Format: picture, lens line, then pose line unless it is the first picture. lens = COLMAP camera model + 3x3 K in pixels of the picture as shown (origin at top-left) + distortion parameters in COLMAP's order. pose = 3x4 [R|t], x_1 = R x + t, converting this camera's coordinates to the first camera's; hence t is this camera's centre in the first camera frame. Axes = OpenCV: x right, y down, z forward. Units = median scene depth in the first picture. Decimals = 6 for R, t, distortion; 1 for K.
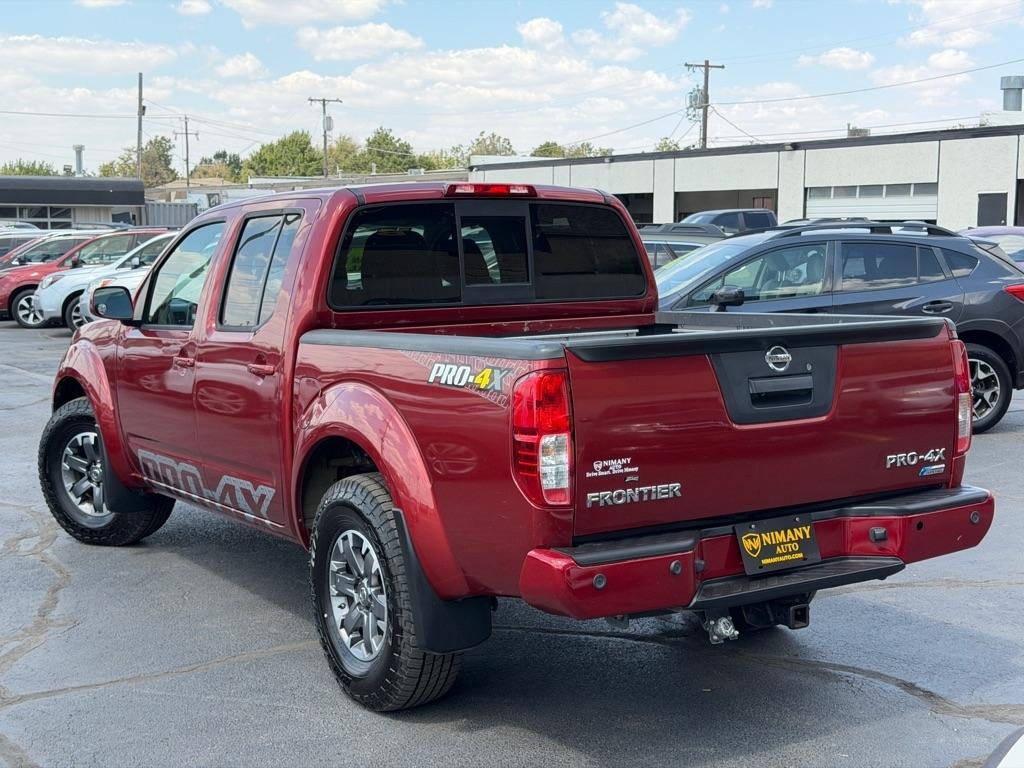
lens RADIAL K [[1429.3, 0, 518.0], [0, 1429.3, 388.9], [0, 0, 1]] dist [0.118053, -0.061641]
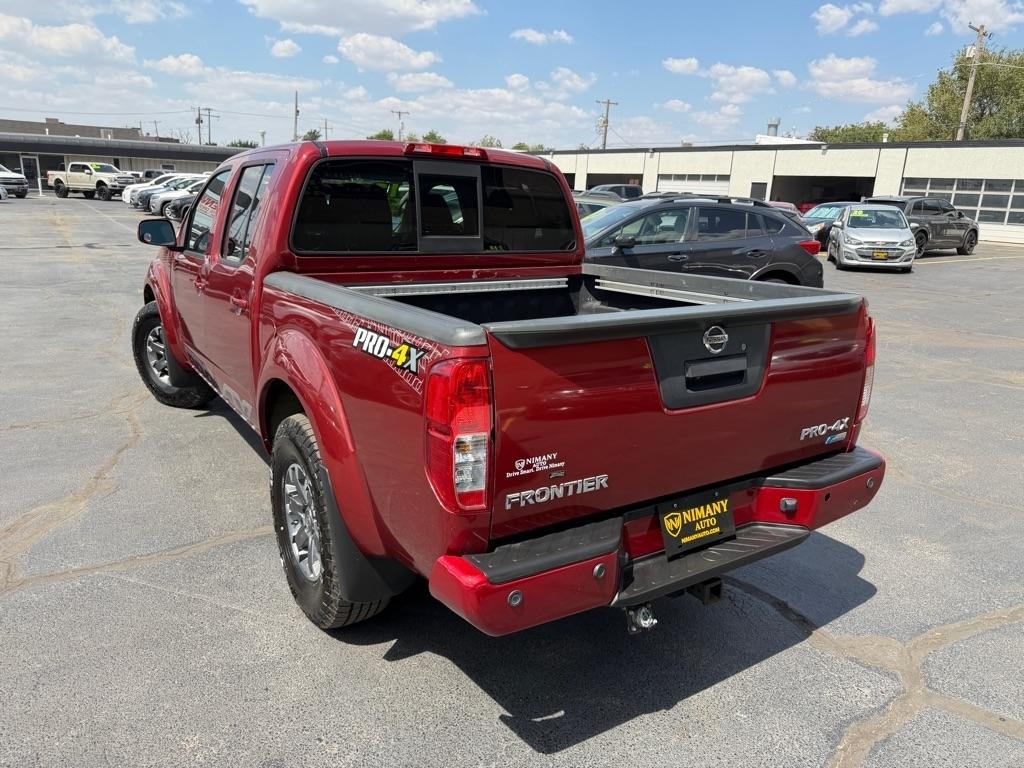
lens RADIAL K [[726.7, 0, 512.0], [0, 726.7, 384.0], [0, 0, 1]] dist [0.066526, -0.069548]
pose [[0.998878, 0.040655, 0.024283, 0.028841], [-0.043795, 0.988141, 0.147169, -0.047765], [-0.018012, -0.148067, 0.988813, 0.426390]]
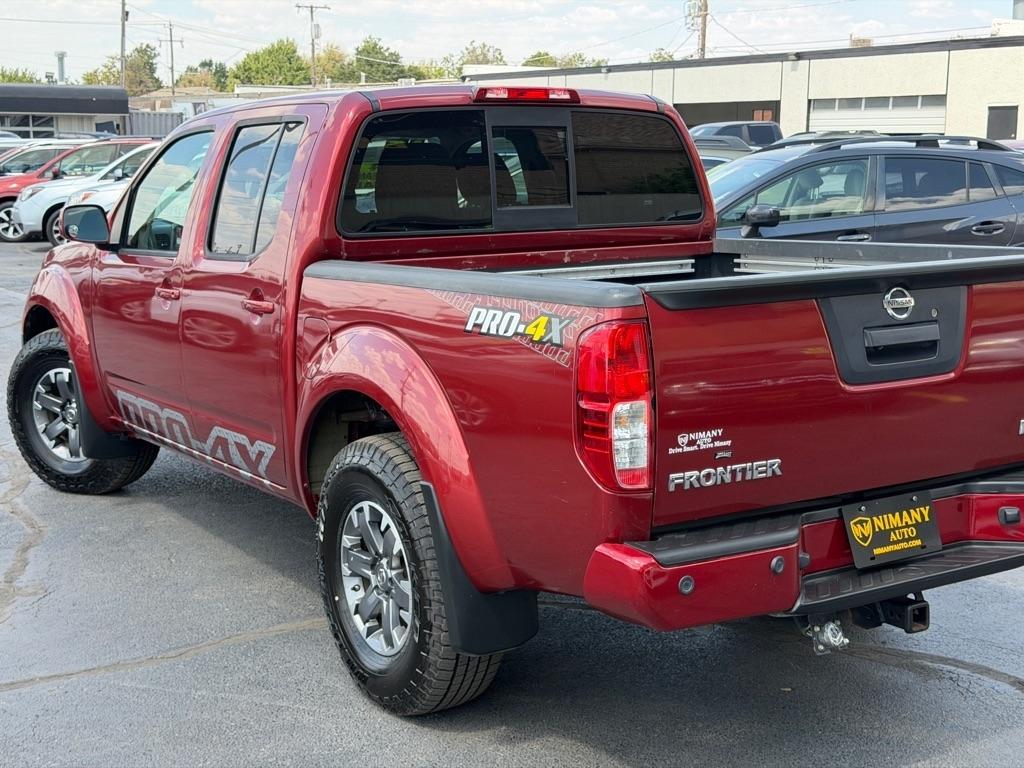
lens RADIAL K [[1424.7, 0, 512.0], [0, 1424.7, 384.0], [0, 0, 1]] dist [0.176407, -0.372988]
pose [[0.999984, 0.004027, 0.003884, -0.032975], [-0.004240, 0.998398, 0.056428, -0.016896], [-0.003650, -0.056444, 0.998399, 0.154944]]
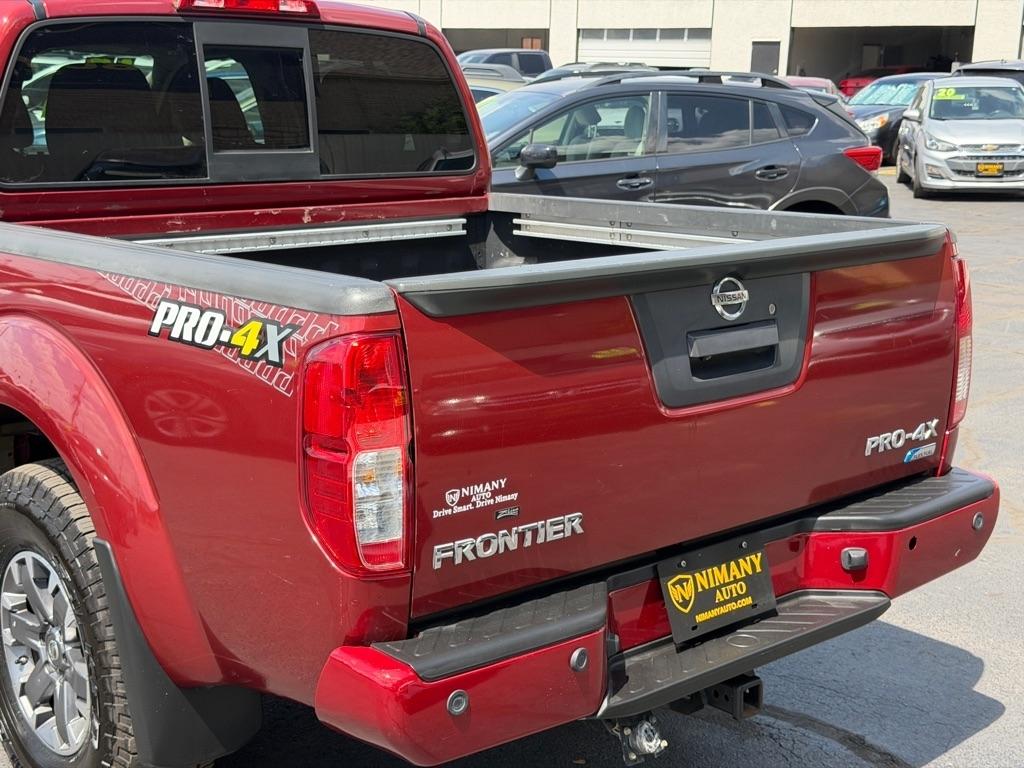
lens RADIAL K [[1440.6, 0, 501.2], [0, 1440.6, 411.8], [0, 0, 1]] dist [0.100702, -0.010969]
pose [[0.987905, -0.008479, 0.154829, -0.010919], [-0.010550, 0.992515, 0.121664, -0.038994], [-0.154702, -0.121826, 0.980421, 0.330596]]
